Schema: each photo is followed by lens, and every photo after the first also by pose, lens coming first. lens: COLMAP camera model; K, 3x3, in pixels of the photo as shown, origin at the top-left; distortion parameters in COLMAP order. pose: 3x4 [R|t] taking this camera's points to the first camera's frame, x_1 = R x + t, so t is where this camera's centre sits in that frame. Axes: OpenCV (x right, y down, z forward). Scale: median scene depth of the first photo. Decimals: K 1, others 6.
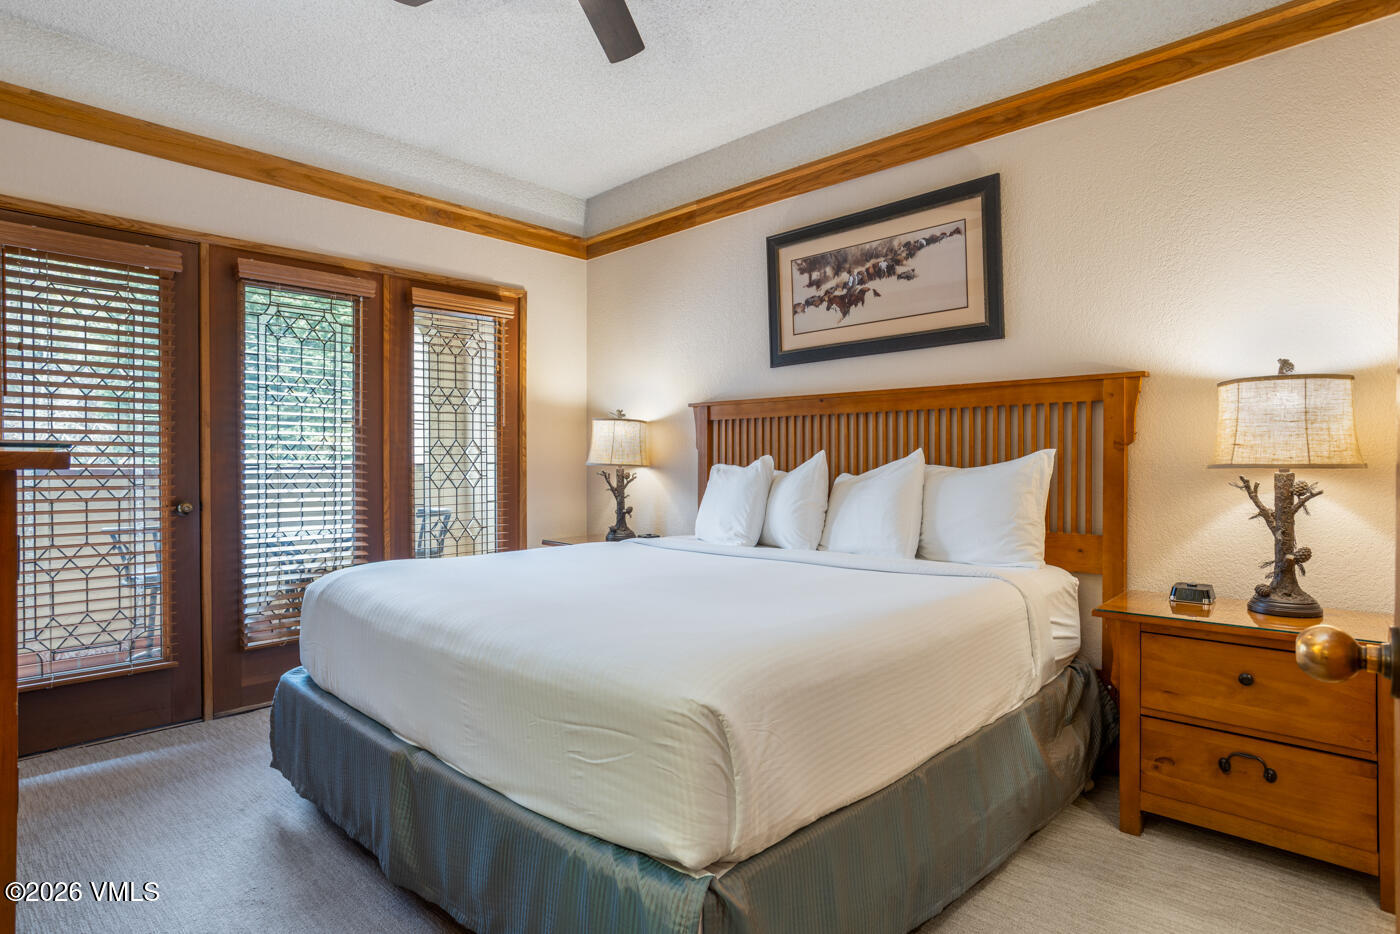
lens RADIAL K [[728.1, 0, 700.0], [0, 728.1, 467.0], [0, 0, 1]] dist [-0.056744, 0.030669]
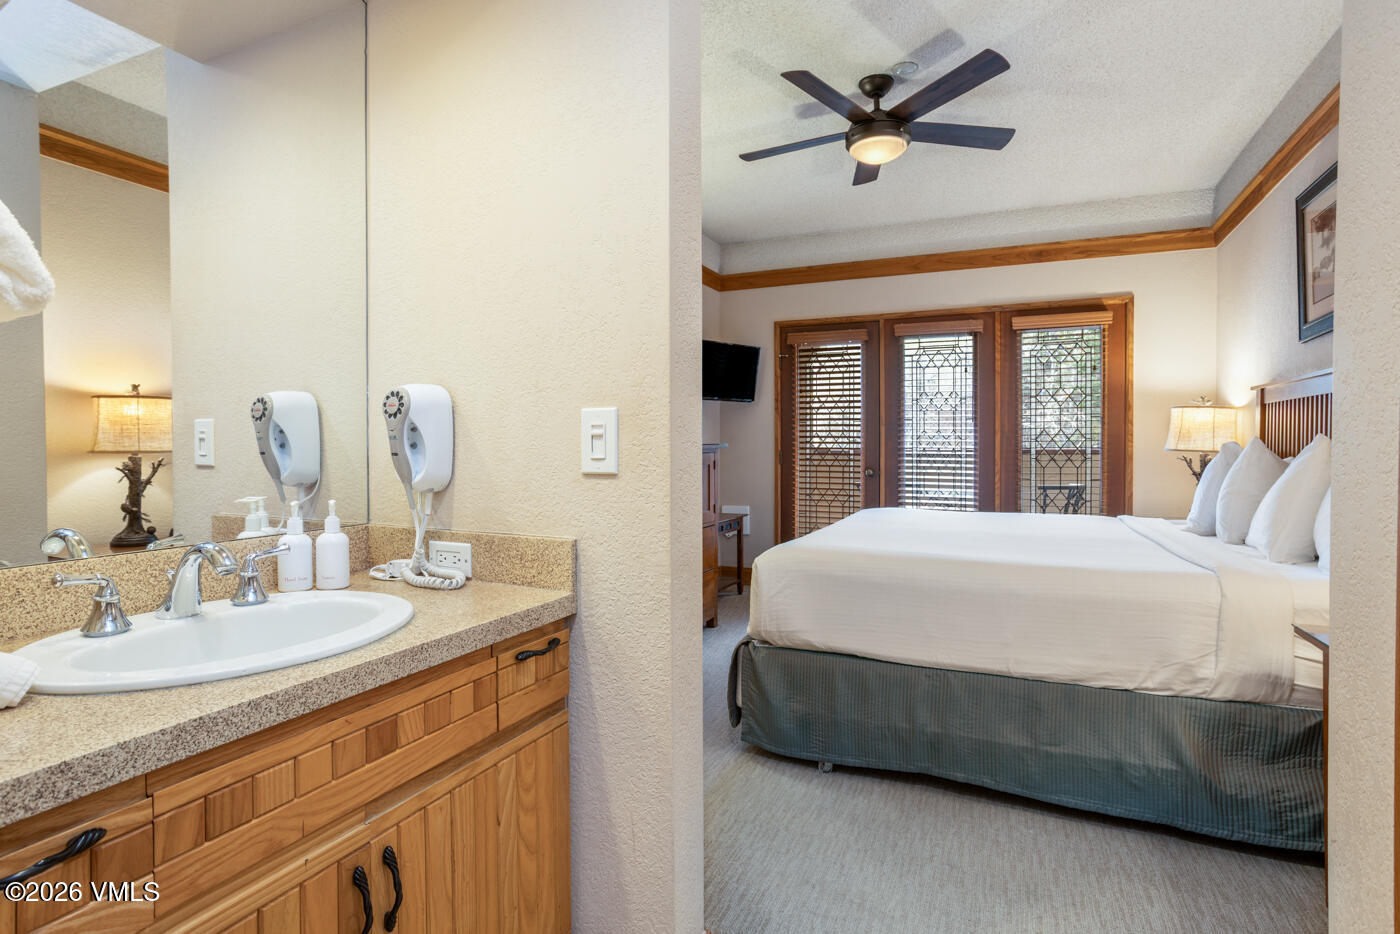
lens RADIAL K [[672.2, 0, 754.8], [0, 672.2, 461.7], [0, 0, 1]] dist [-0.040112, 0.000118]
pose [[0.390714, 0.023474, -0.920213, 0.570784], [-0.006498, 0.999720, 0.022743, -0.004543], [0.920489, -0.002907, 0.390757, 0.065625]]
